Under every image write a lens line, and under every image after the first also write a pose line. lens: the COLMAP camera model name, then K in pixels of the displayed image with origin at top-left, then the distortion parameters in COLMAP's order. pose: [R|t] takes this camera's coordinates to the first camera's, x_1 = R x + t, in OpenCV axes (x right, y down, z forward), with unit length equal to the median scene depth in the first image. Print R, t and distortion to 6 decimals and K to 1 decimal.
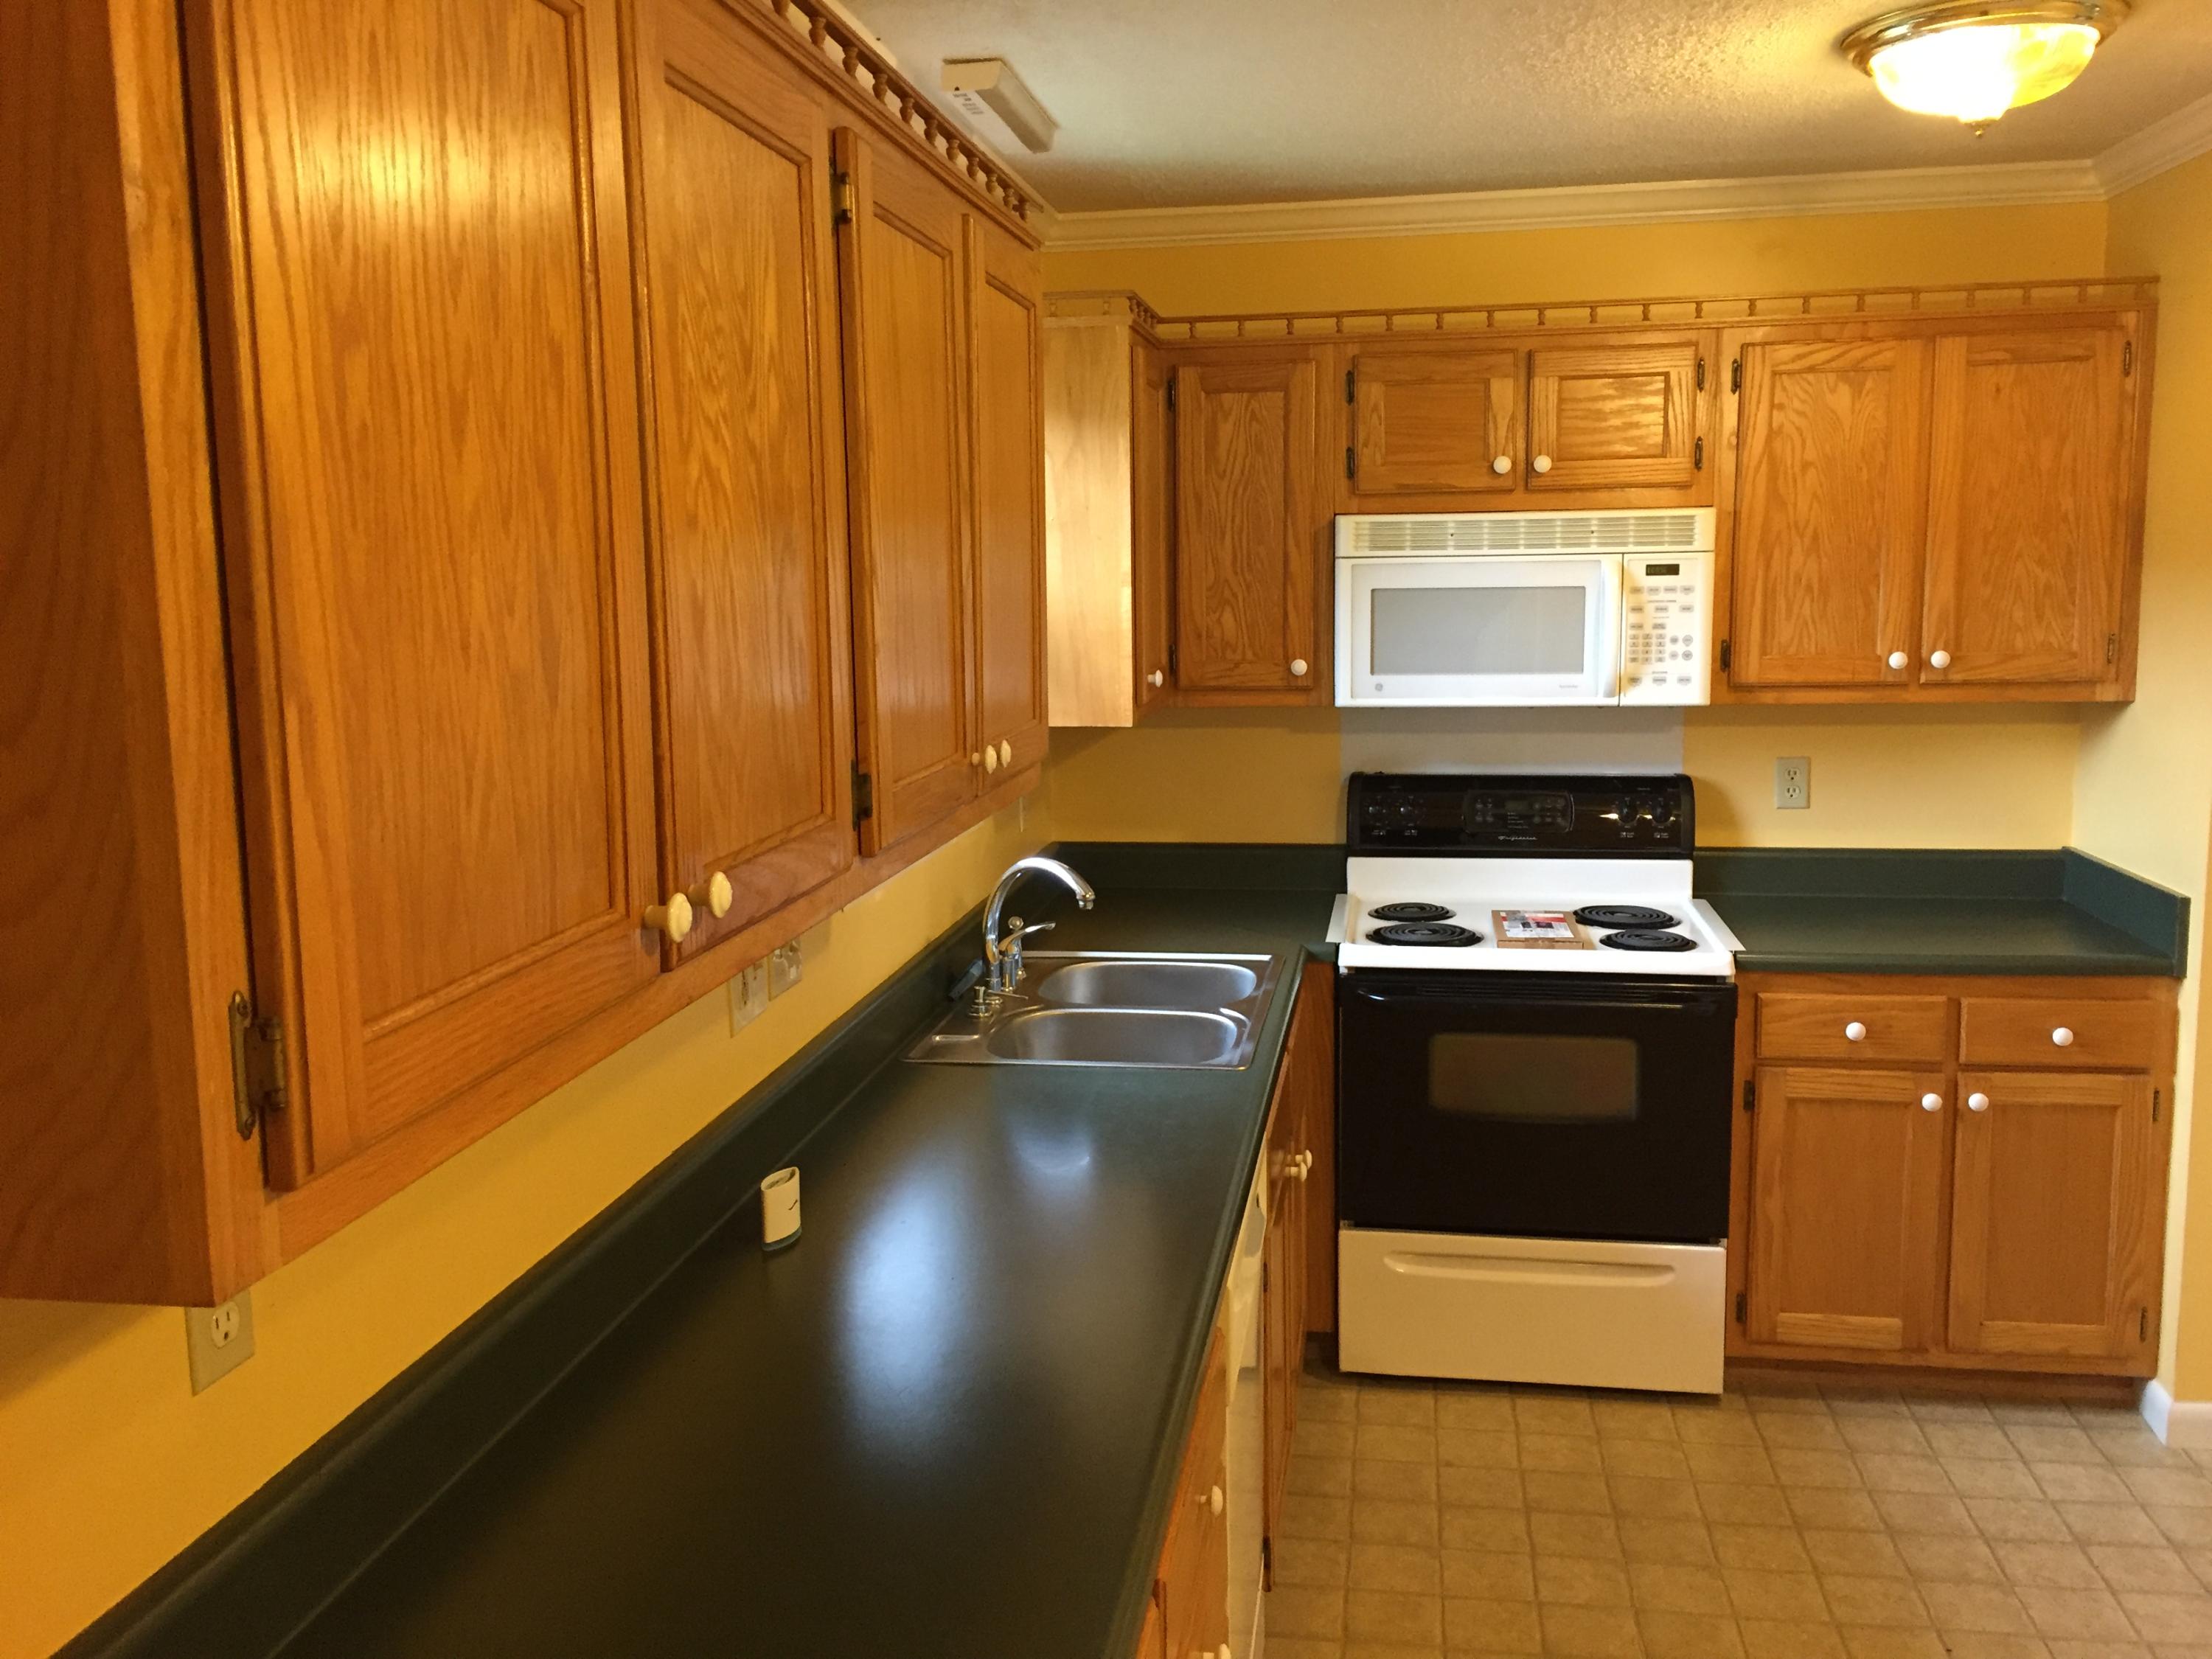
lens RADIAL K [[1876.6, 0, 1126.8], [0, 1876.6, 816.6], [0, 0, 1]] dist [0.088089, -0.119182]
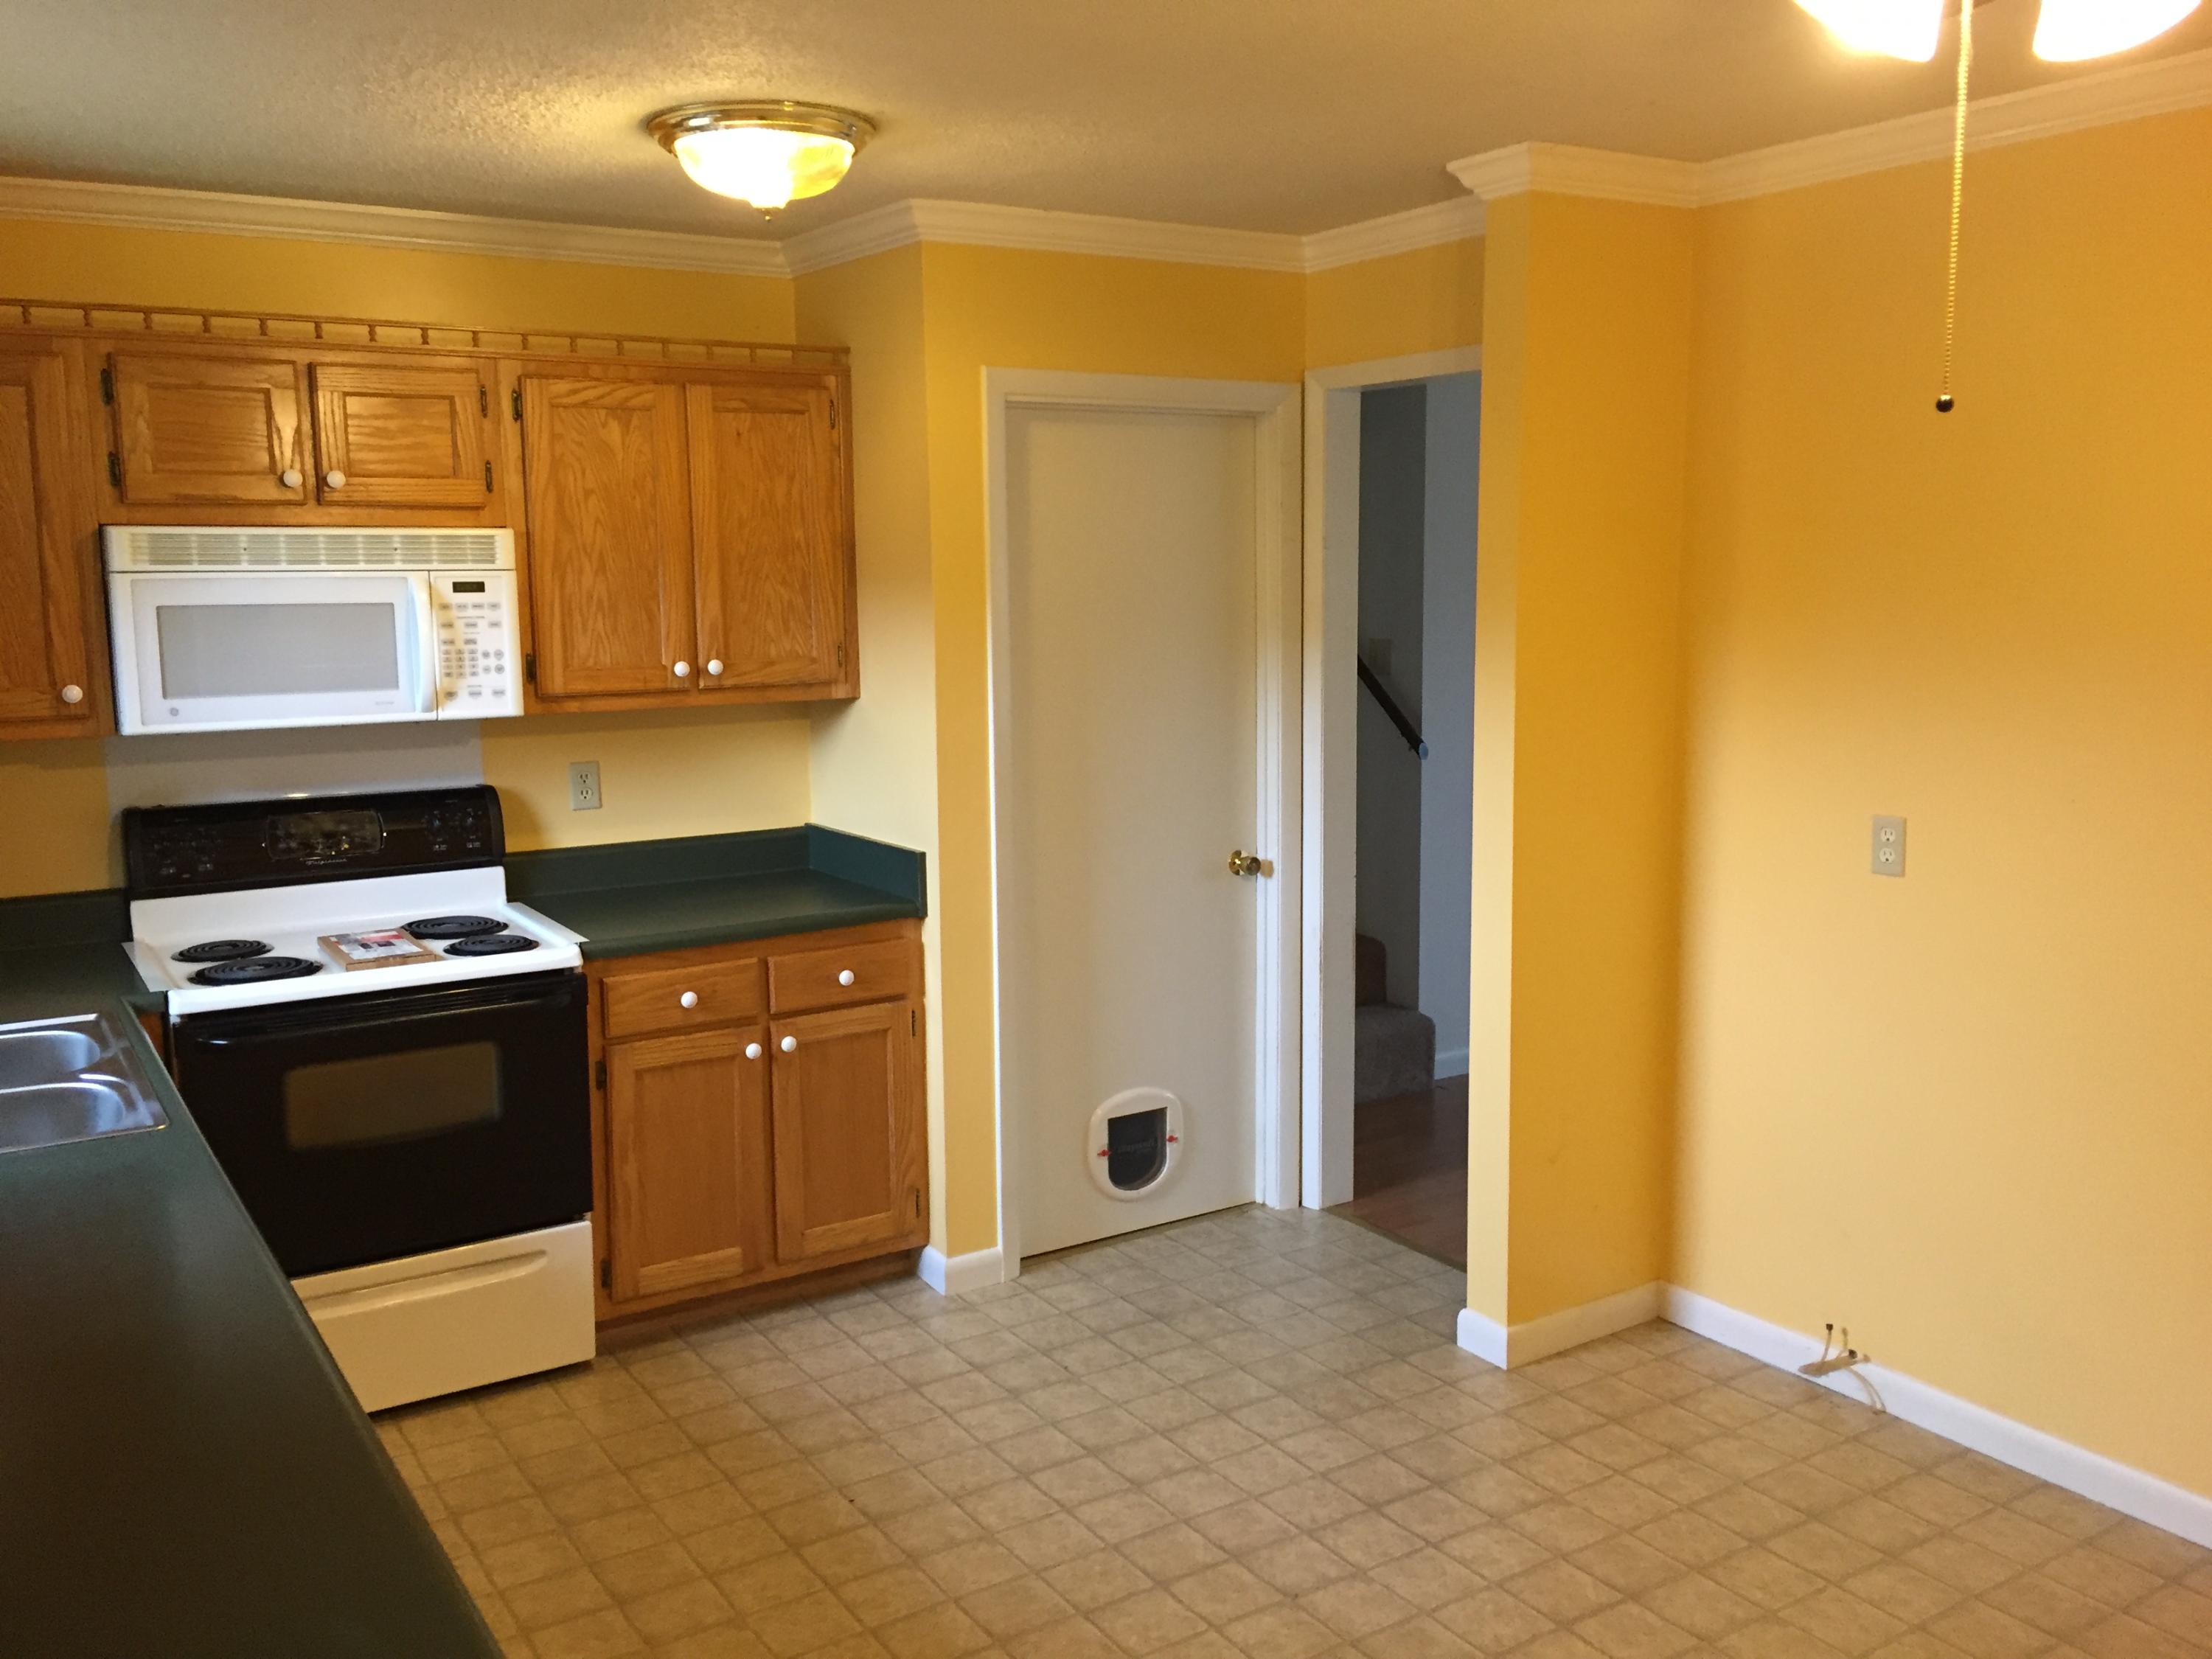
lens RADIAL K [[1876.6, 0, 1106.5], [0, 1876.6, 815.0], [0, 0, 1]] dist [0.088089, -0.119182]
pose [[0.753311, -0.080820, 0.652680, -0.141885], [0.088329, 0.995862, 0.021367, 0.002364], [-0.651706, 0.041555, 0.757333, -0.007540]]
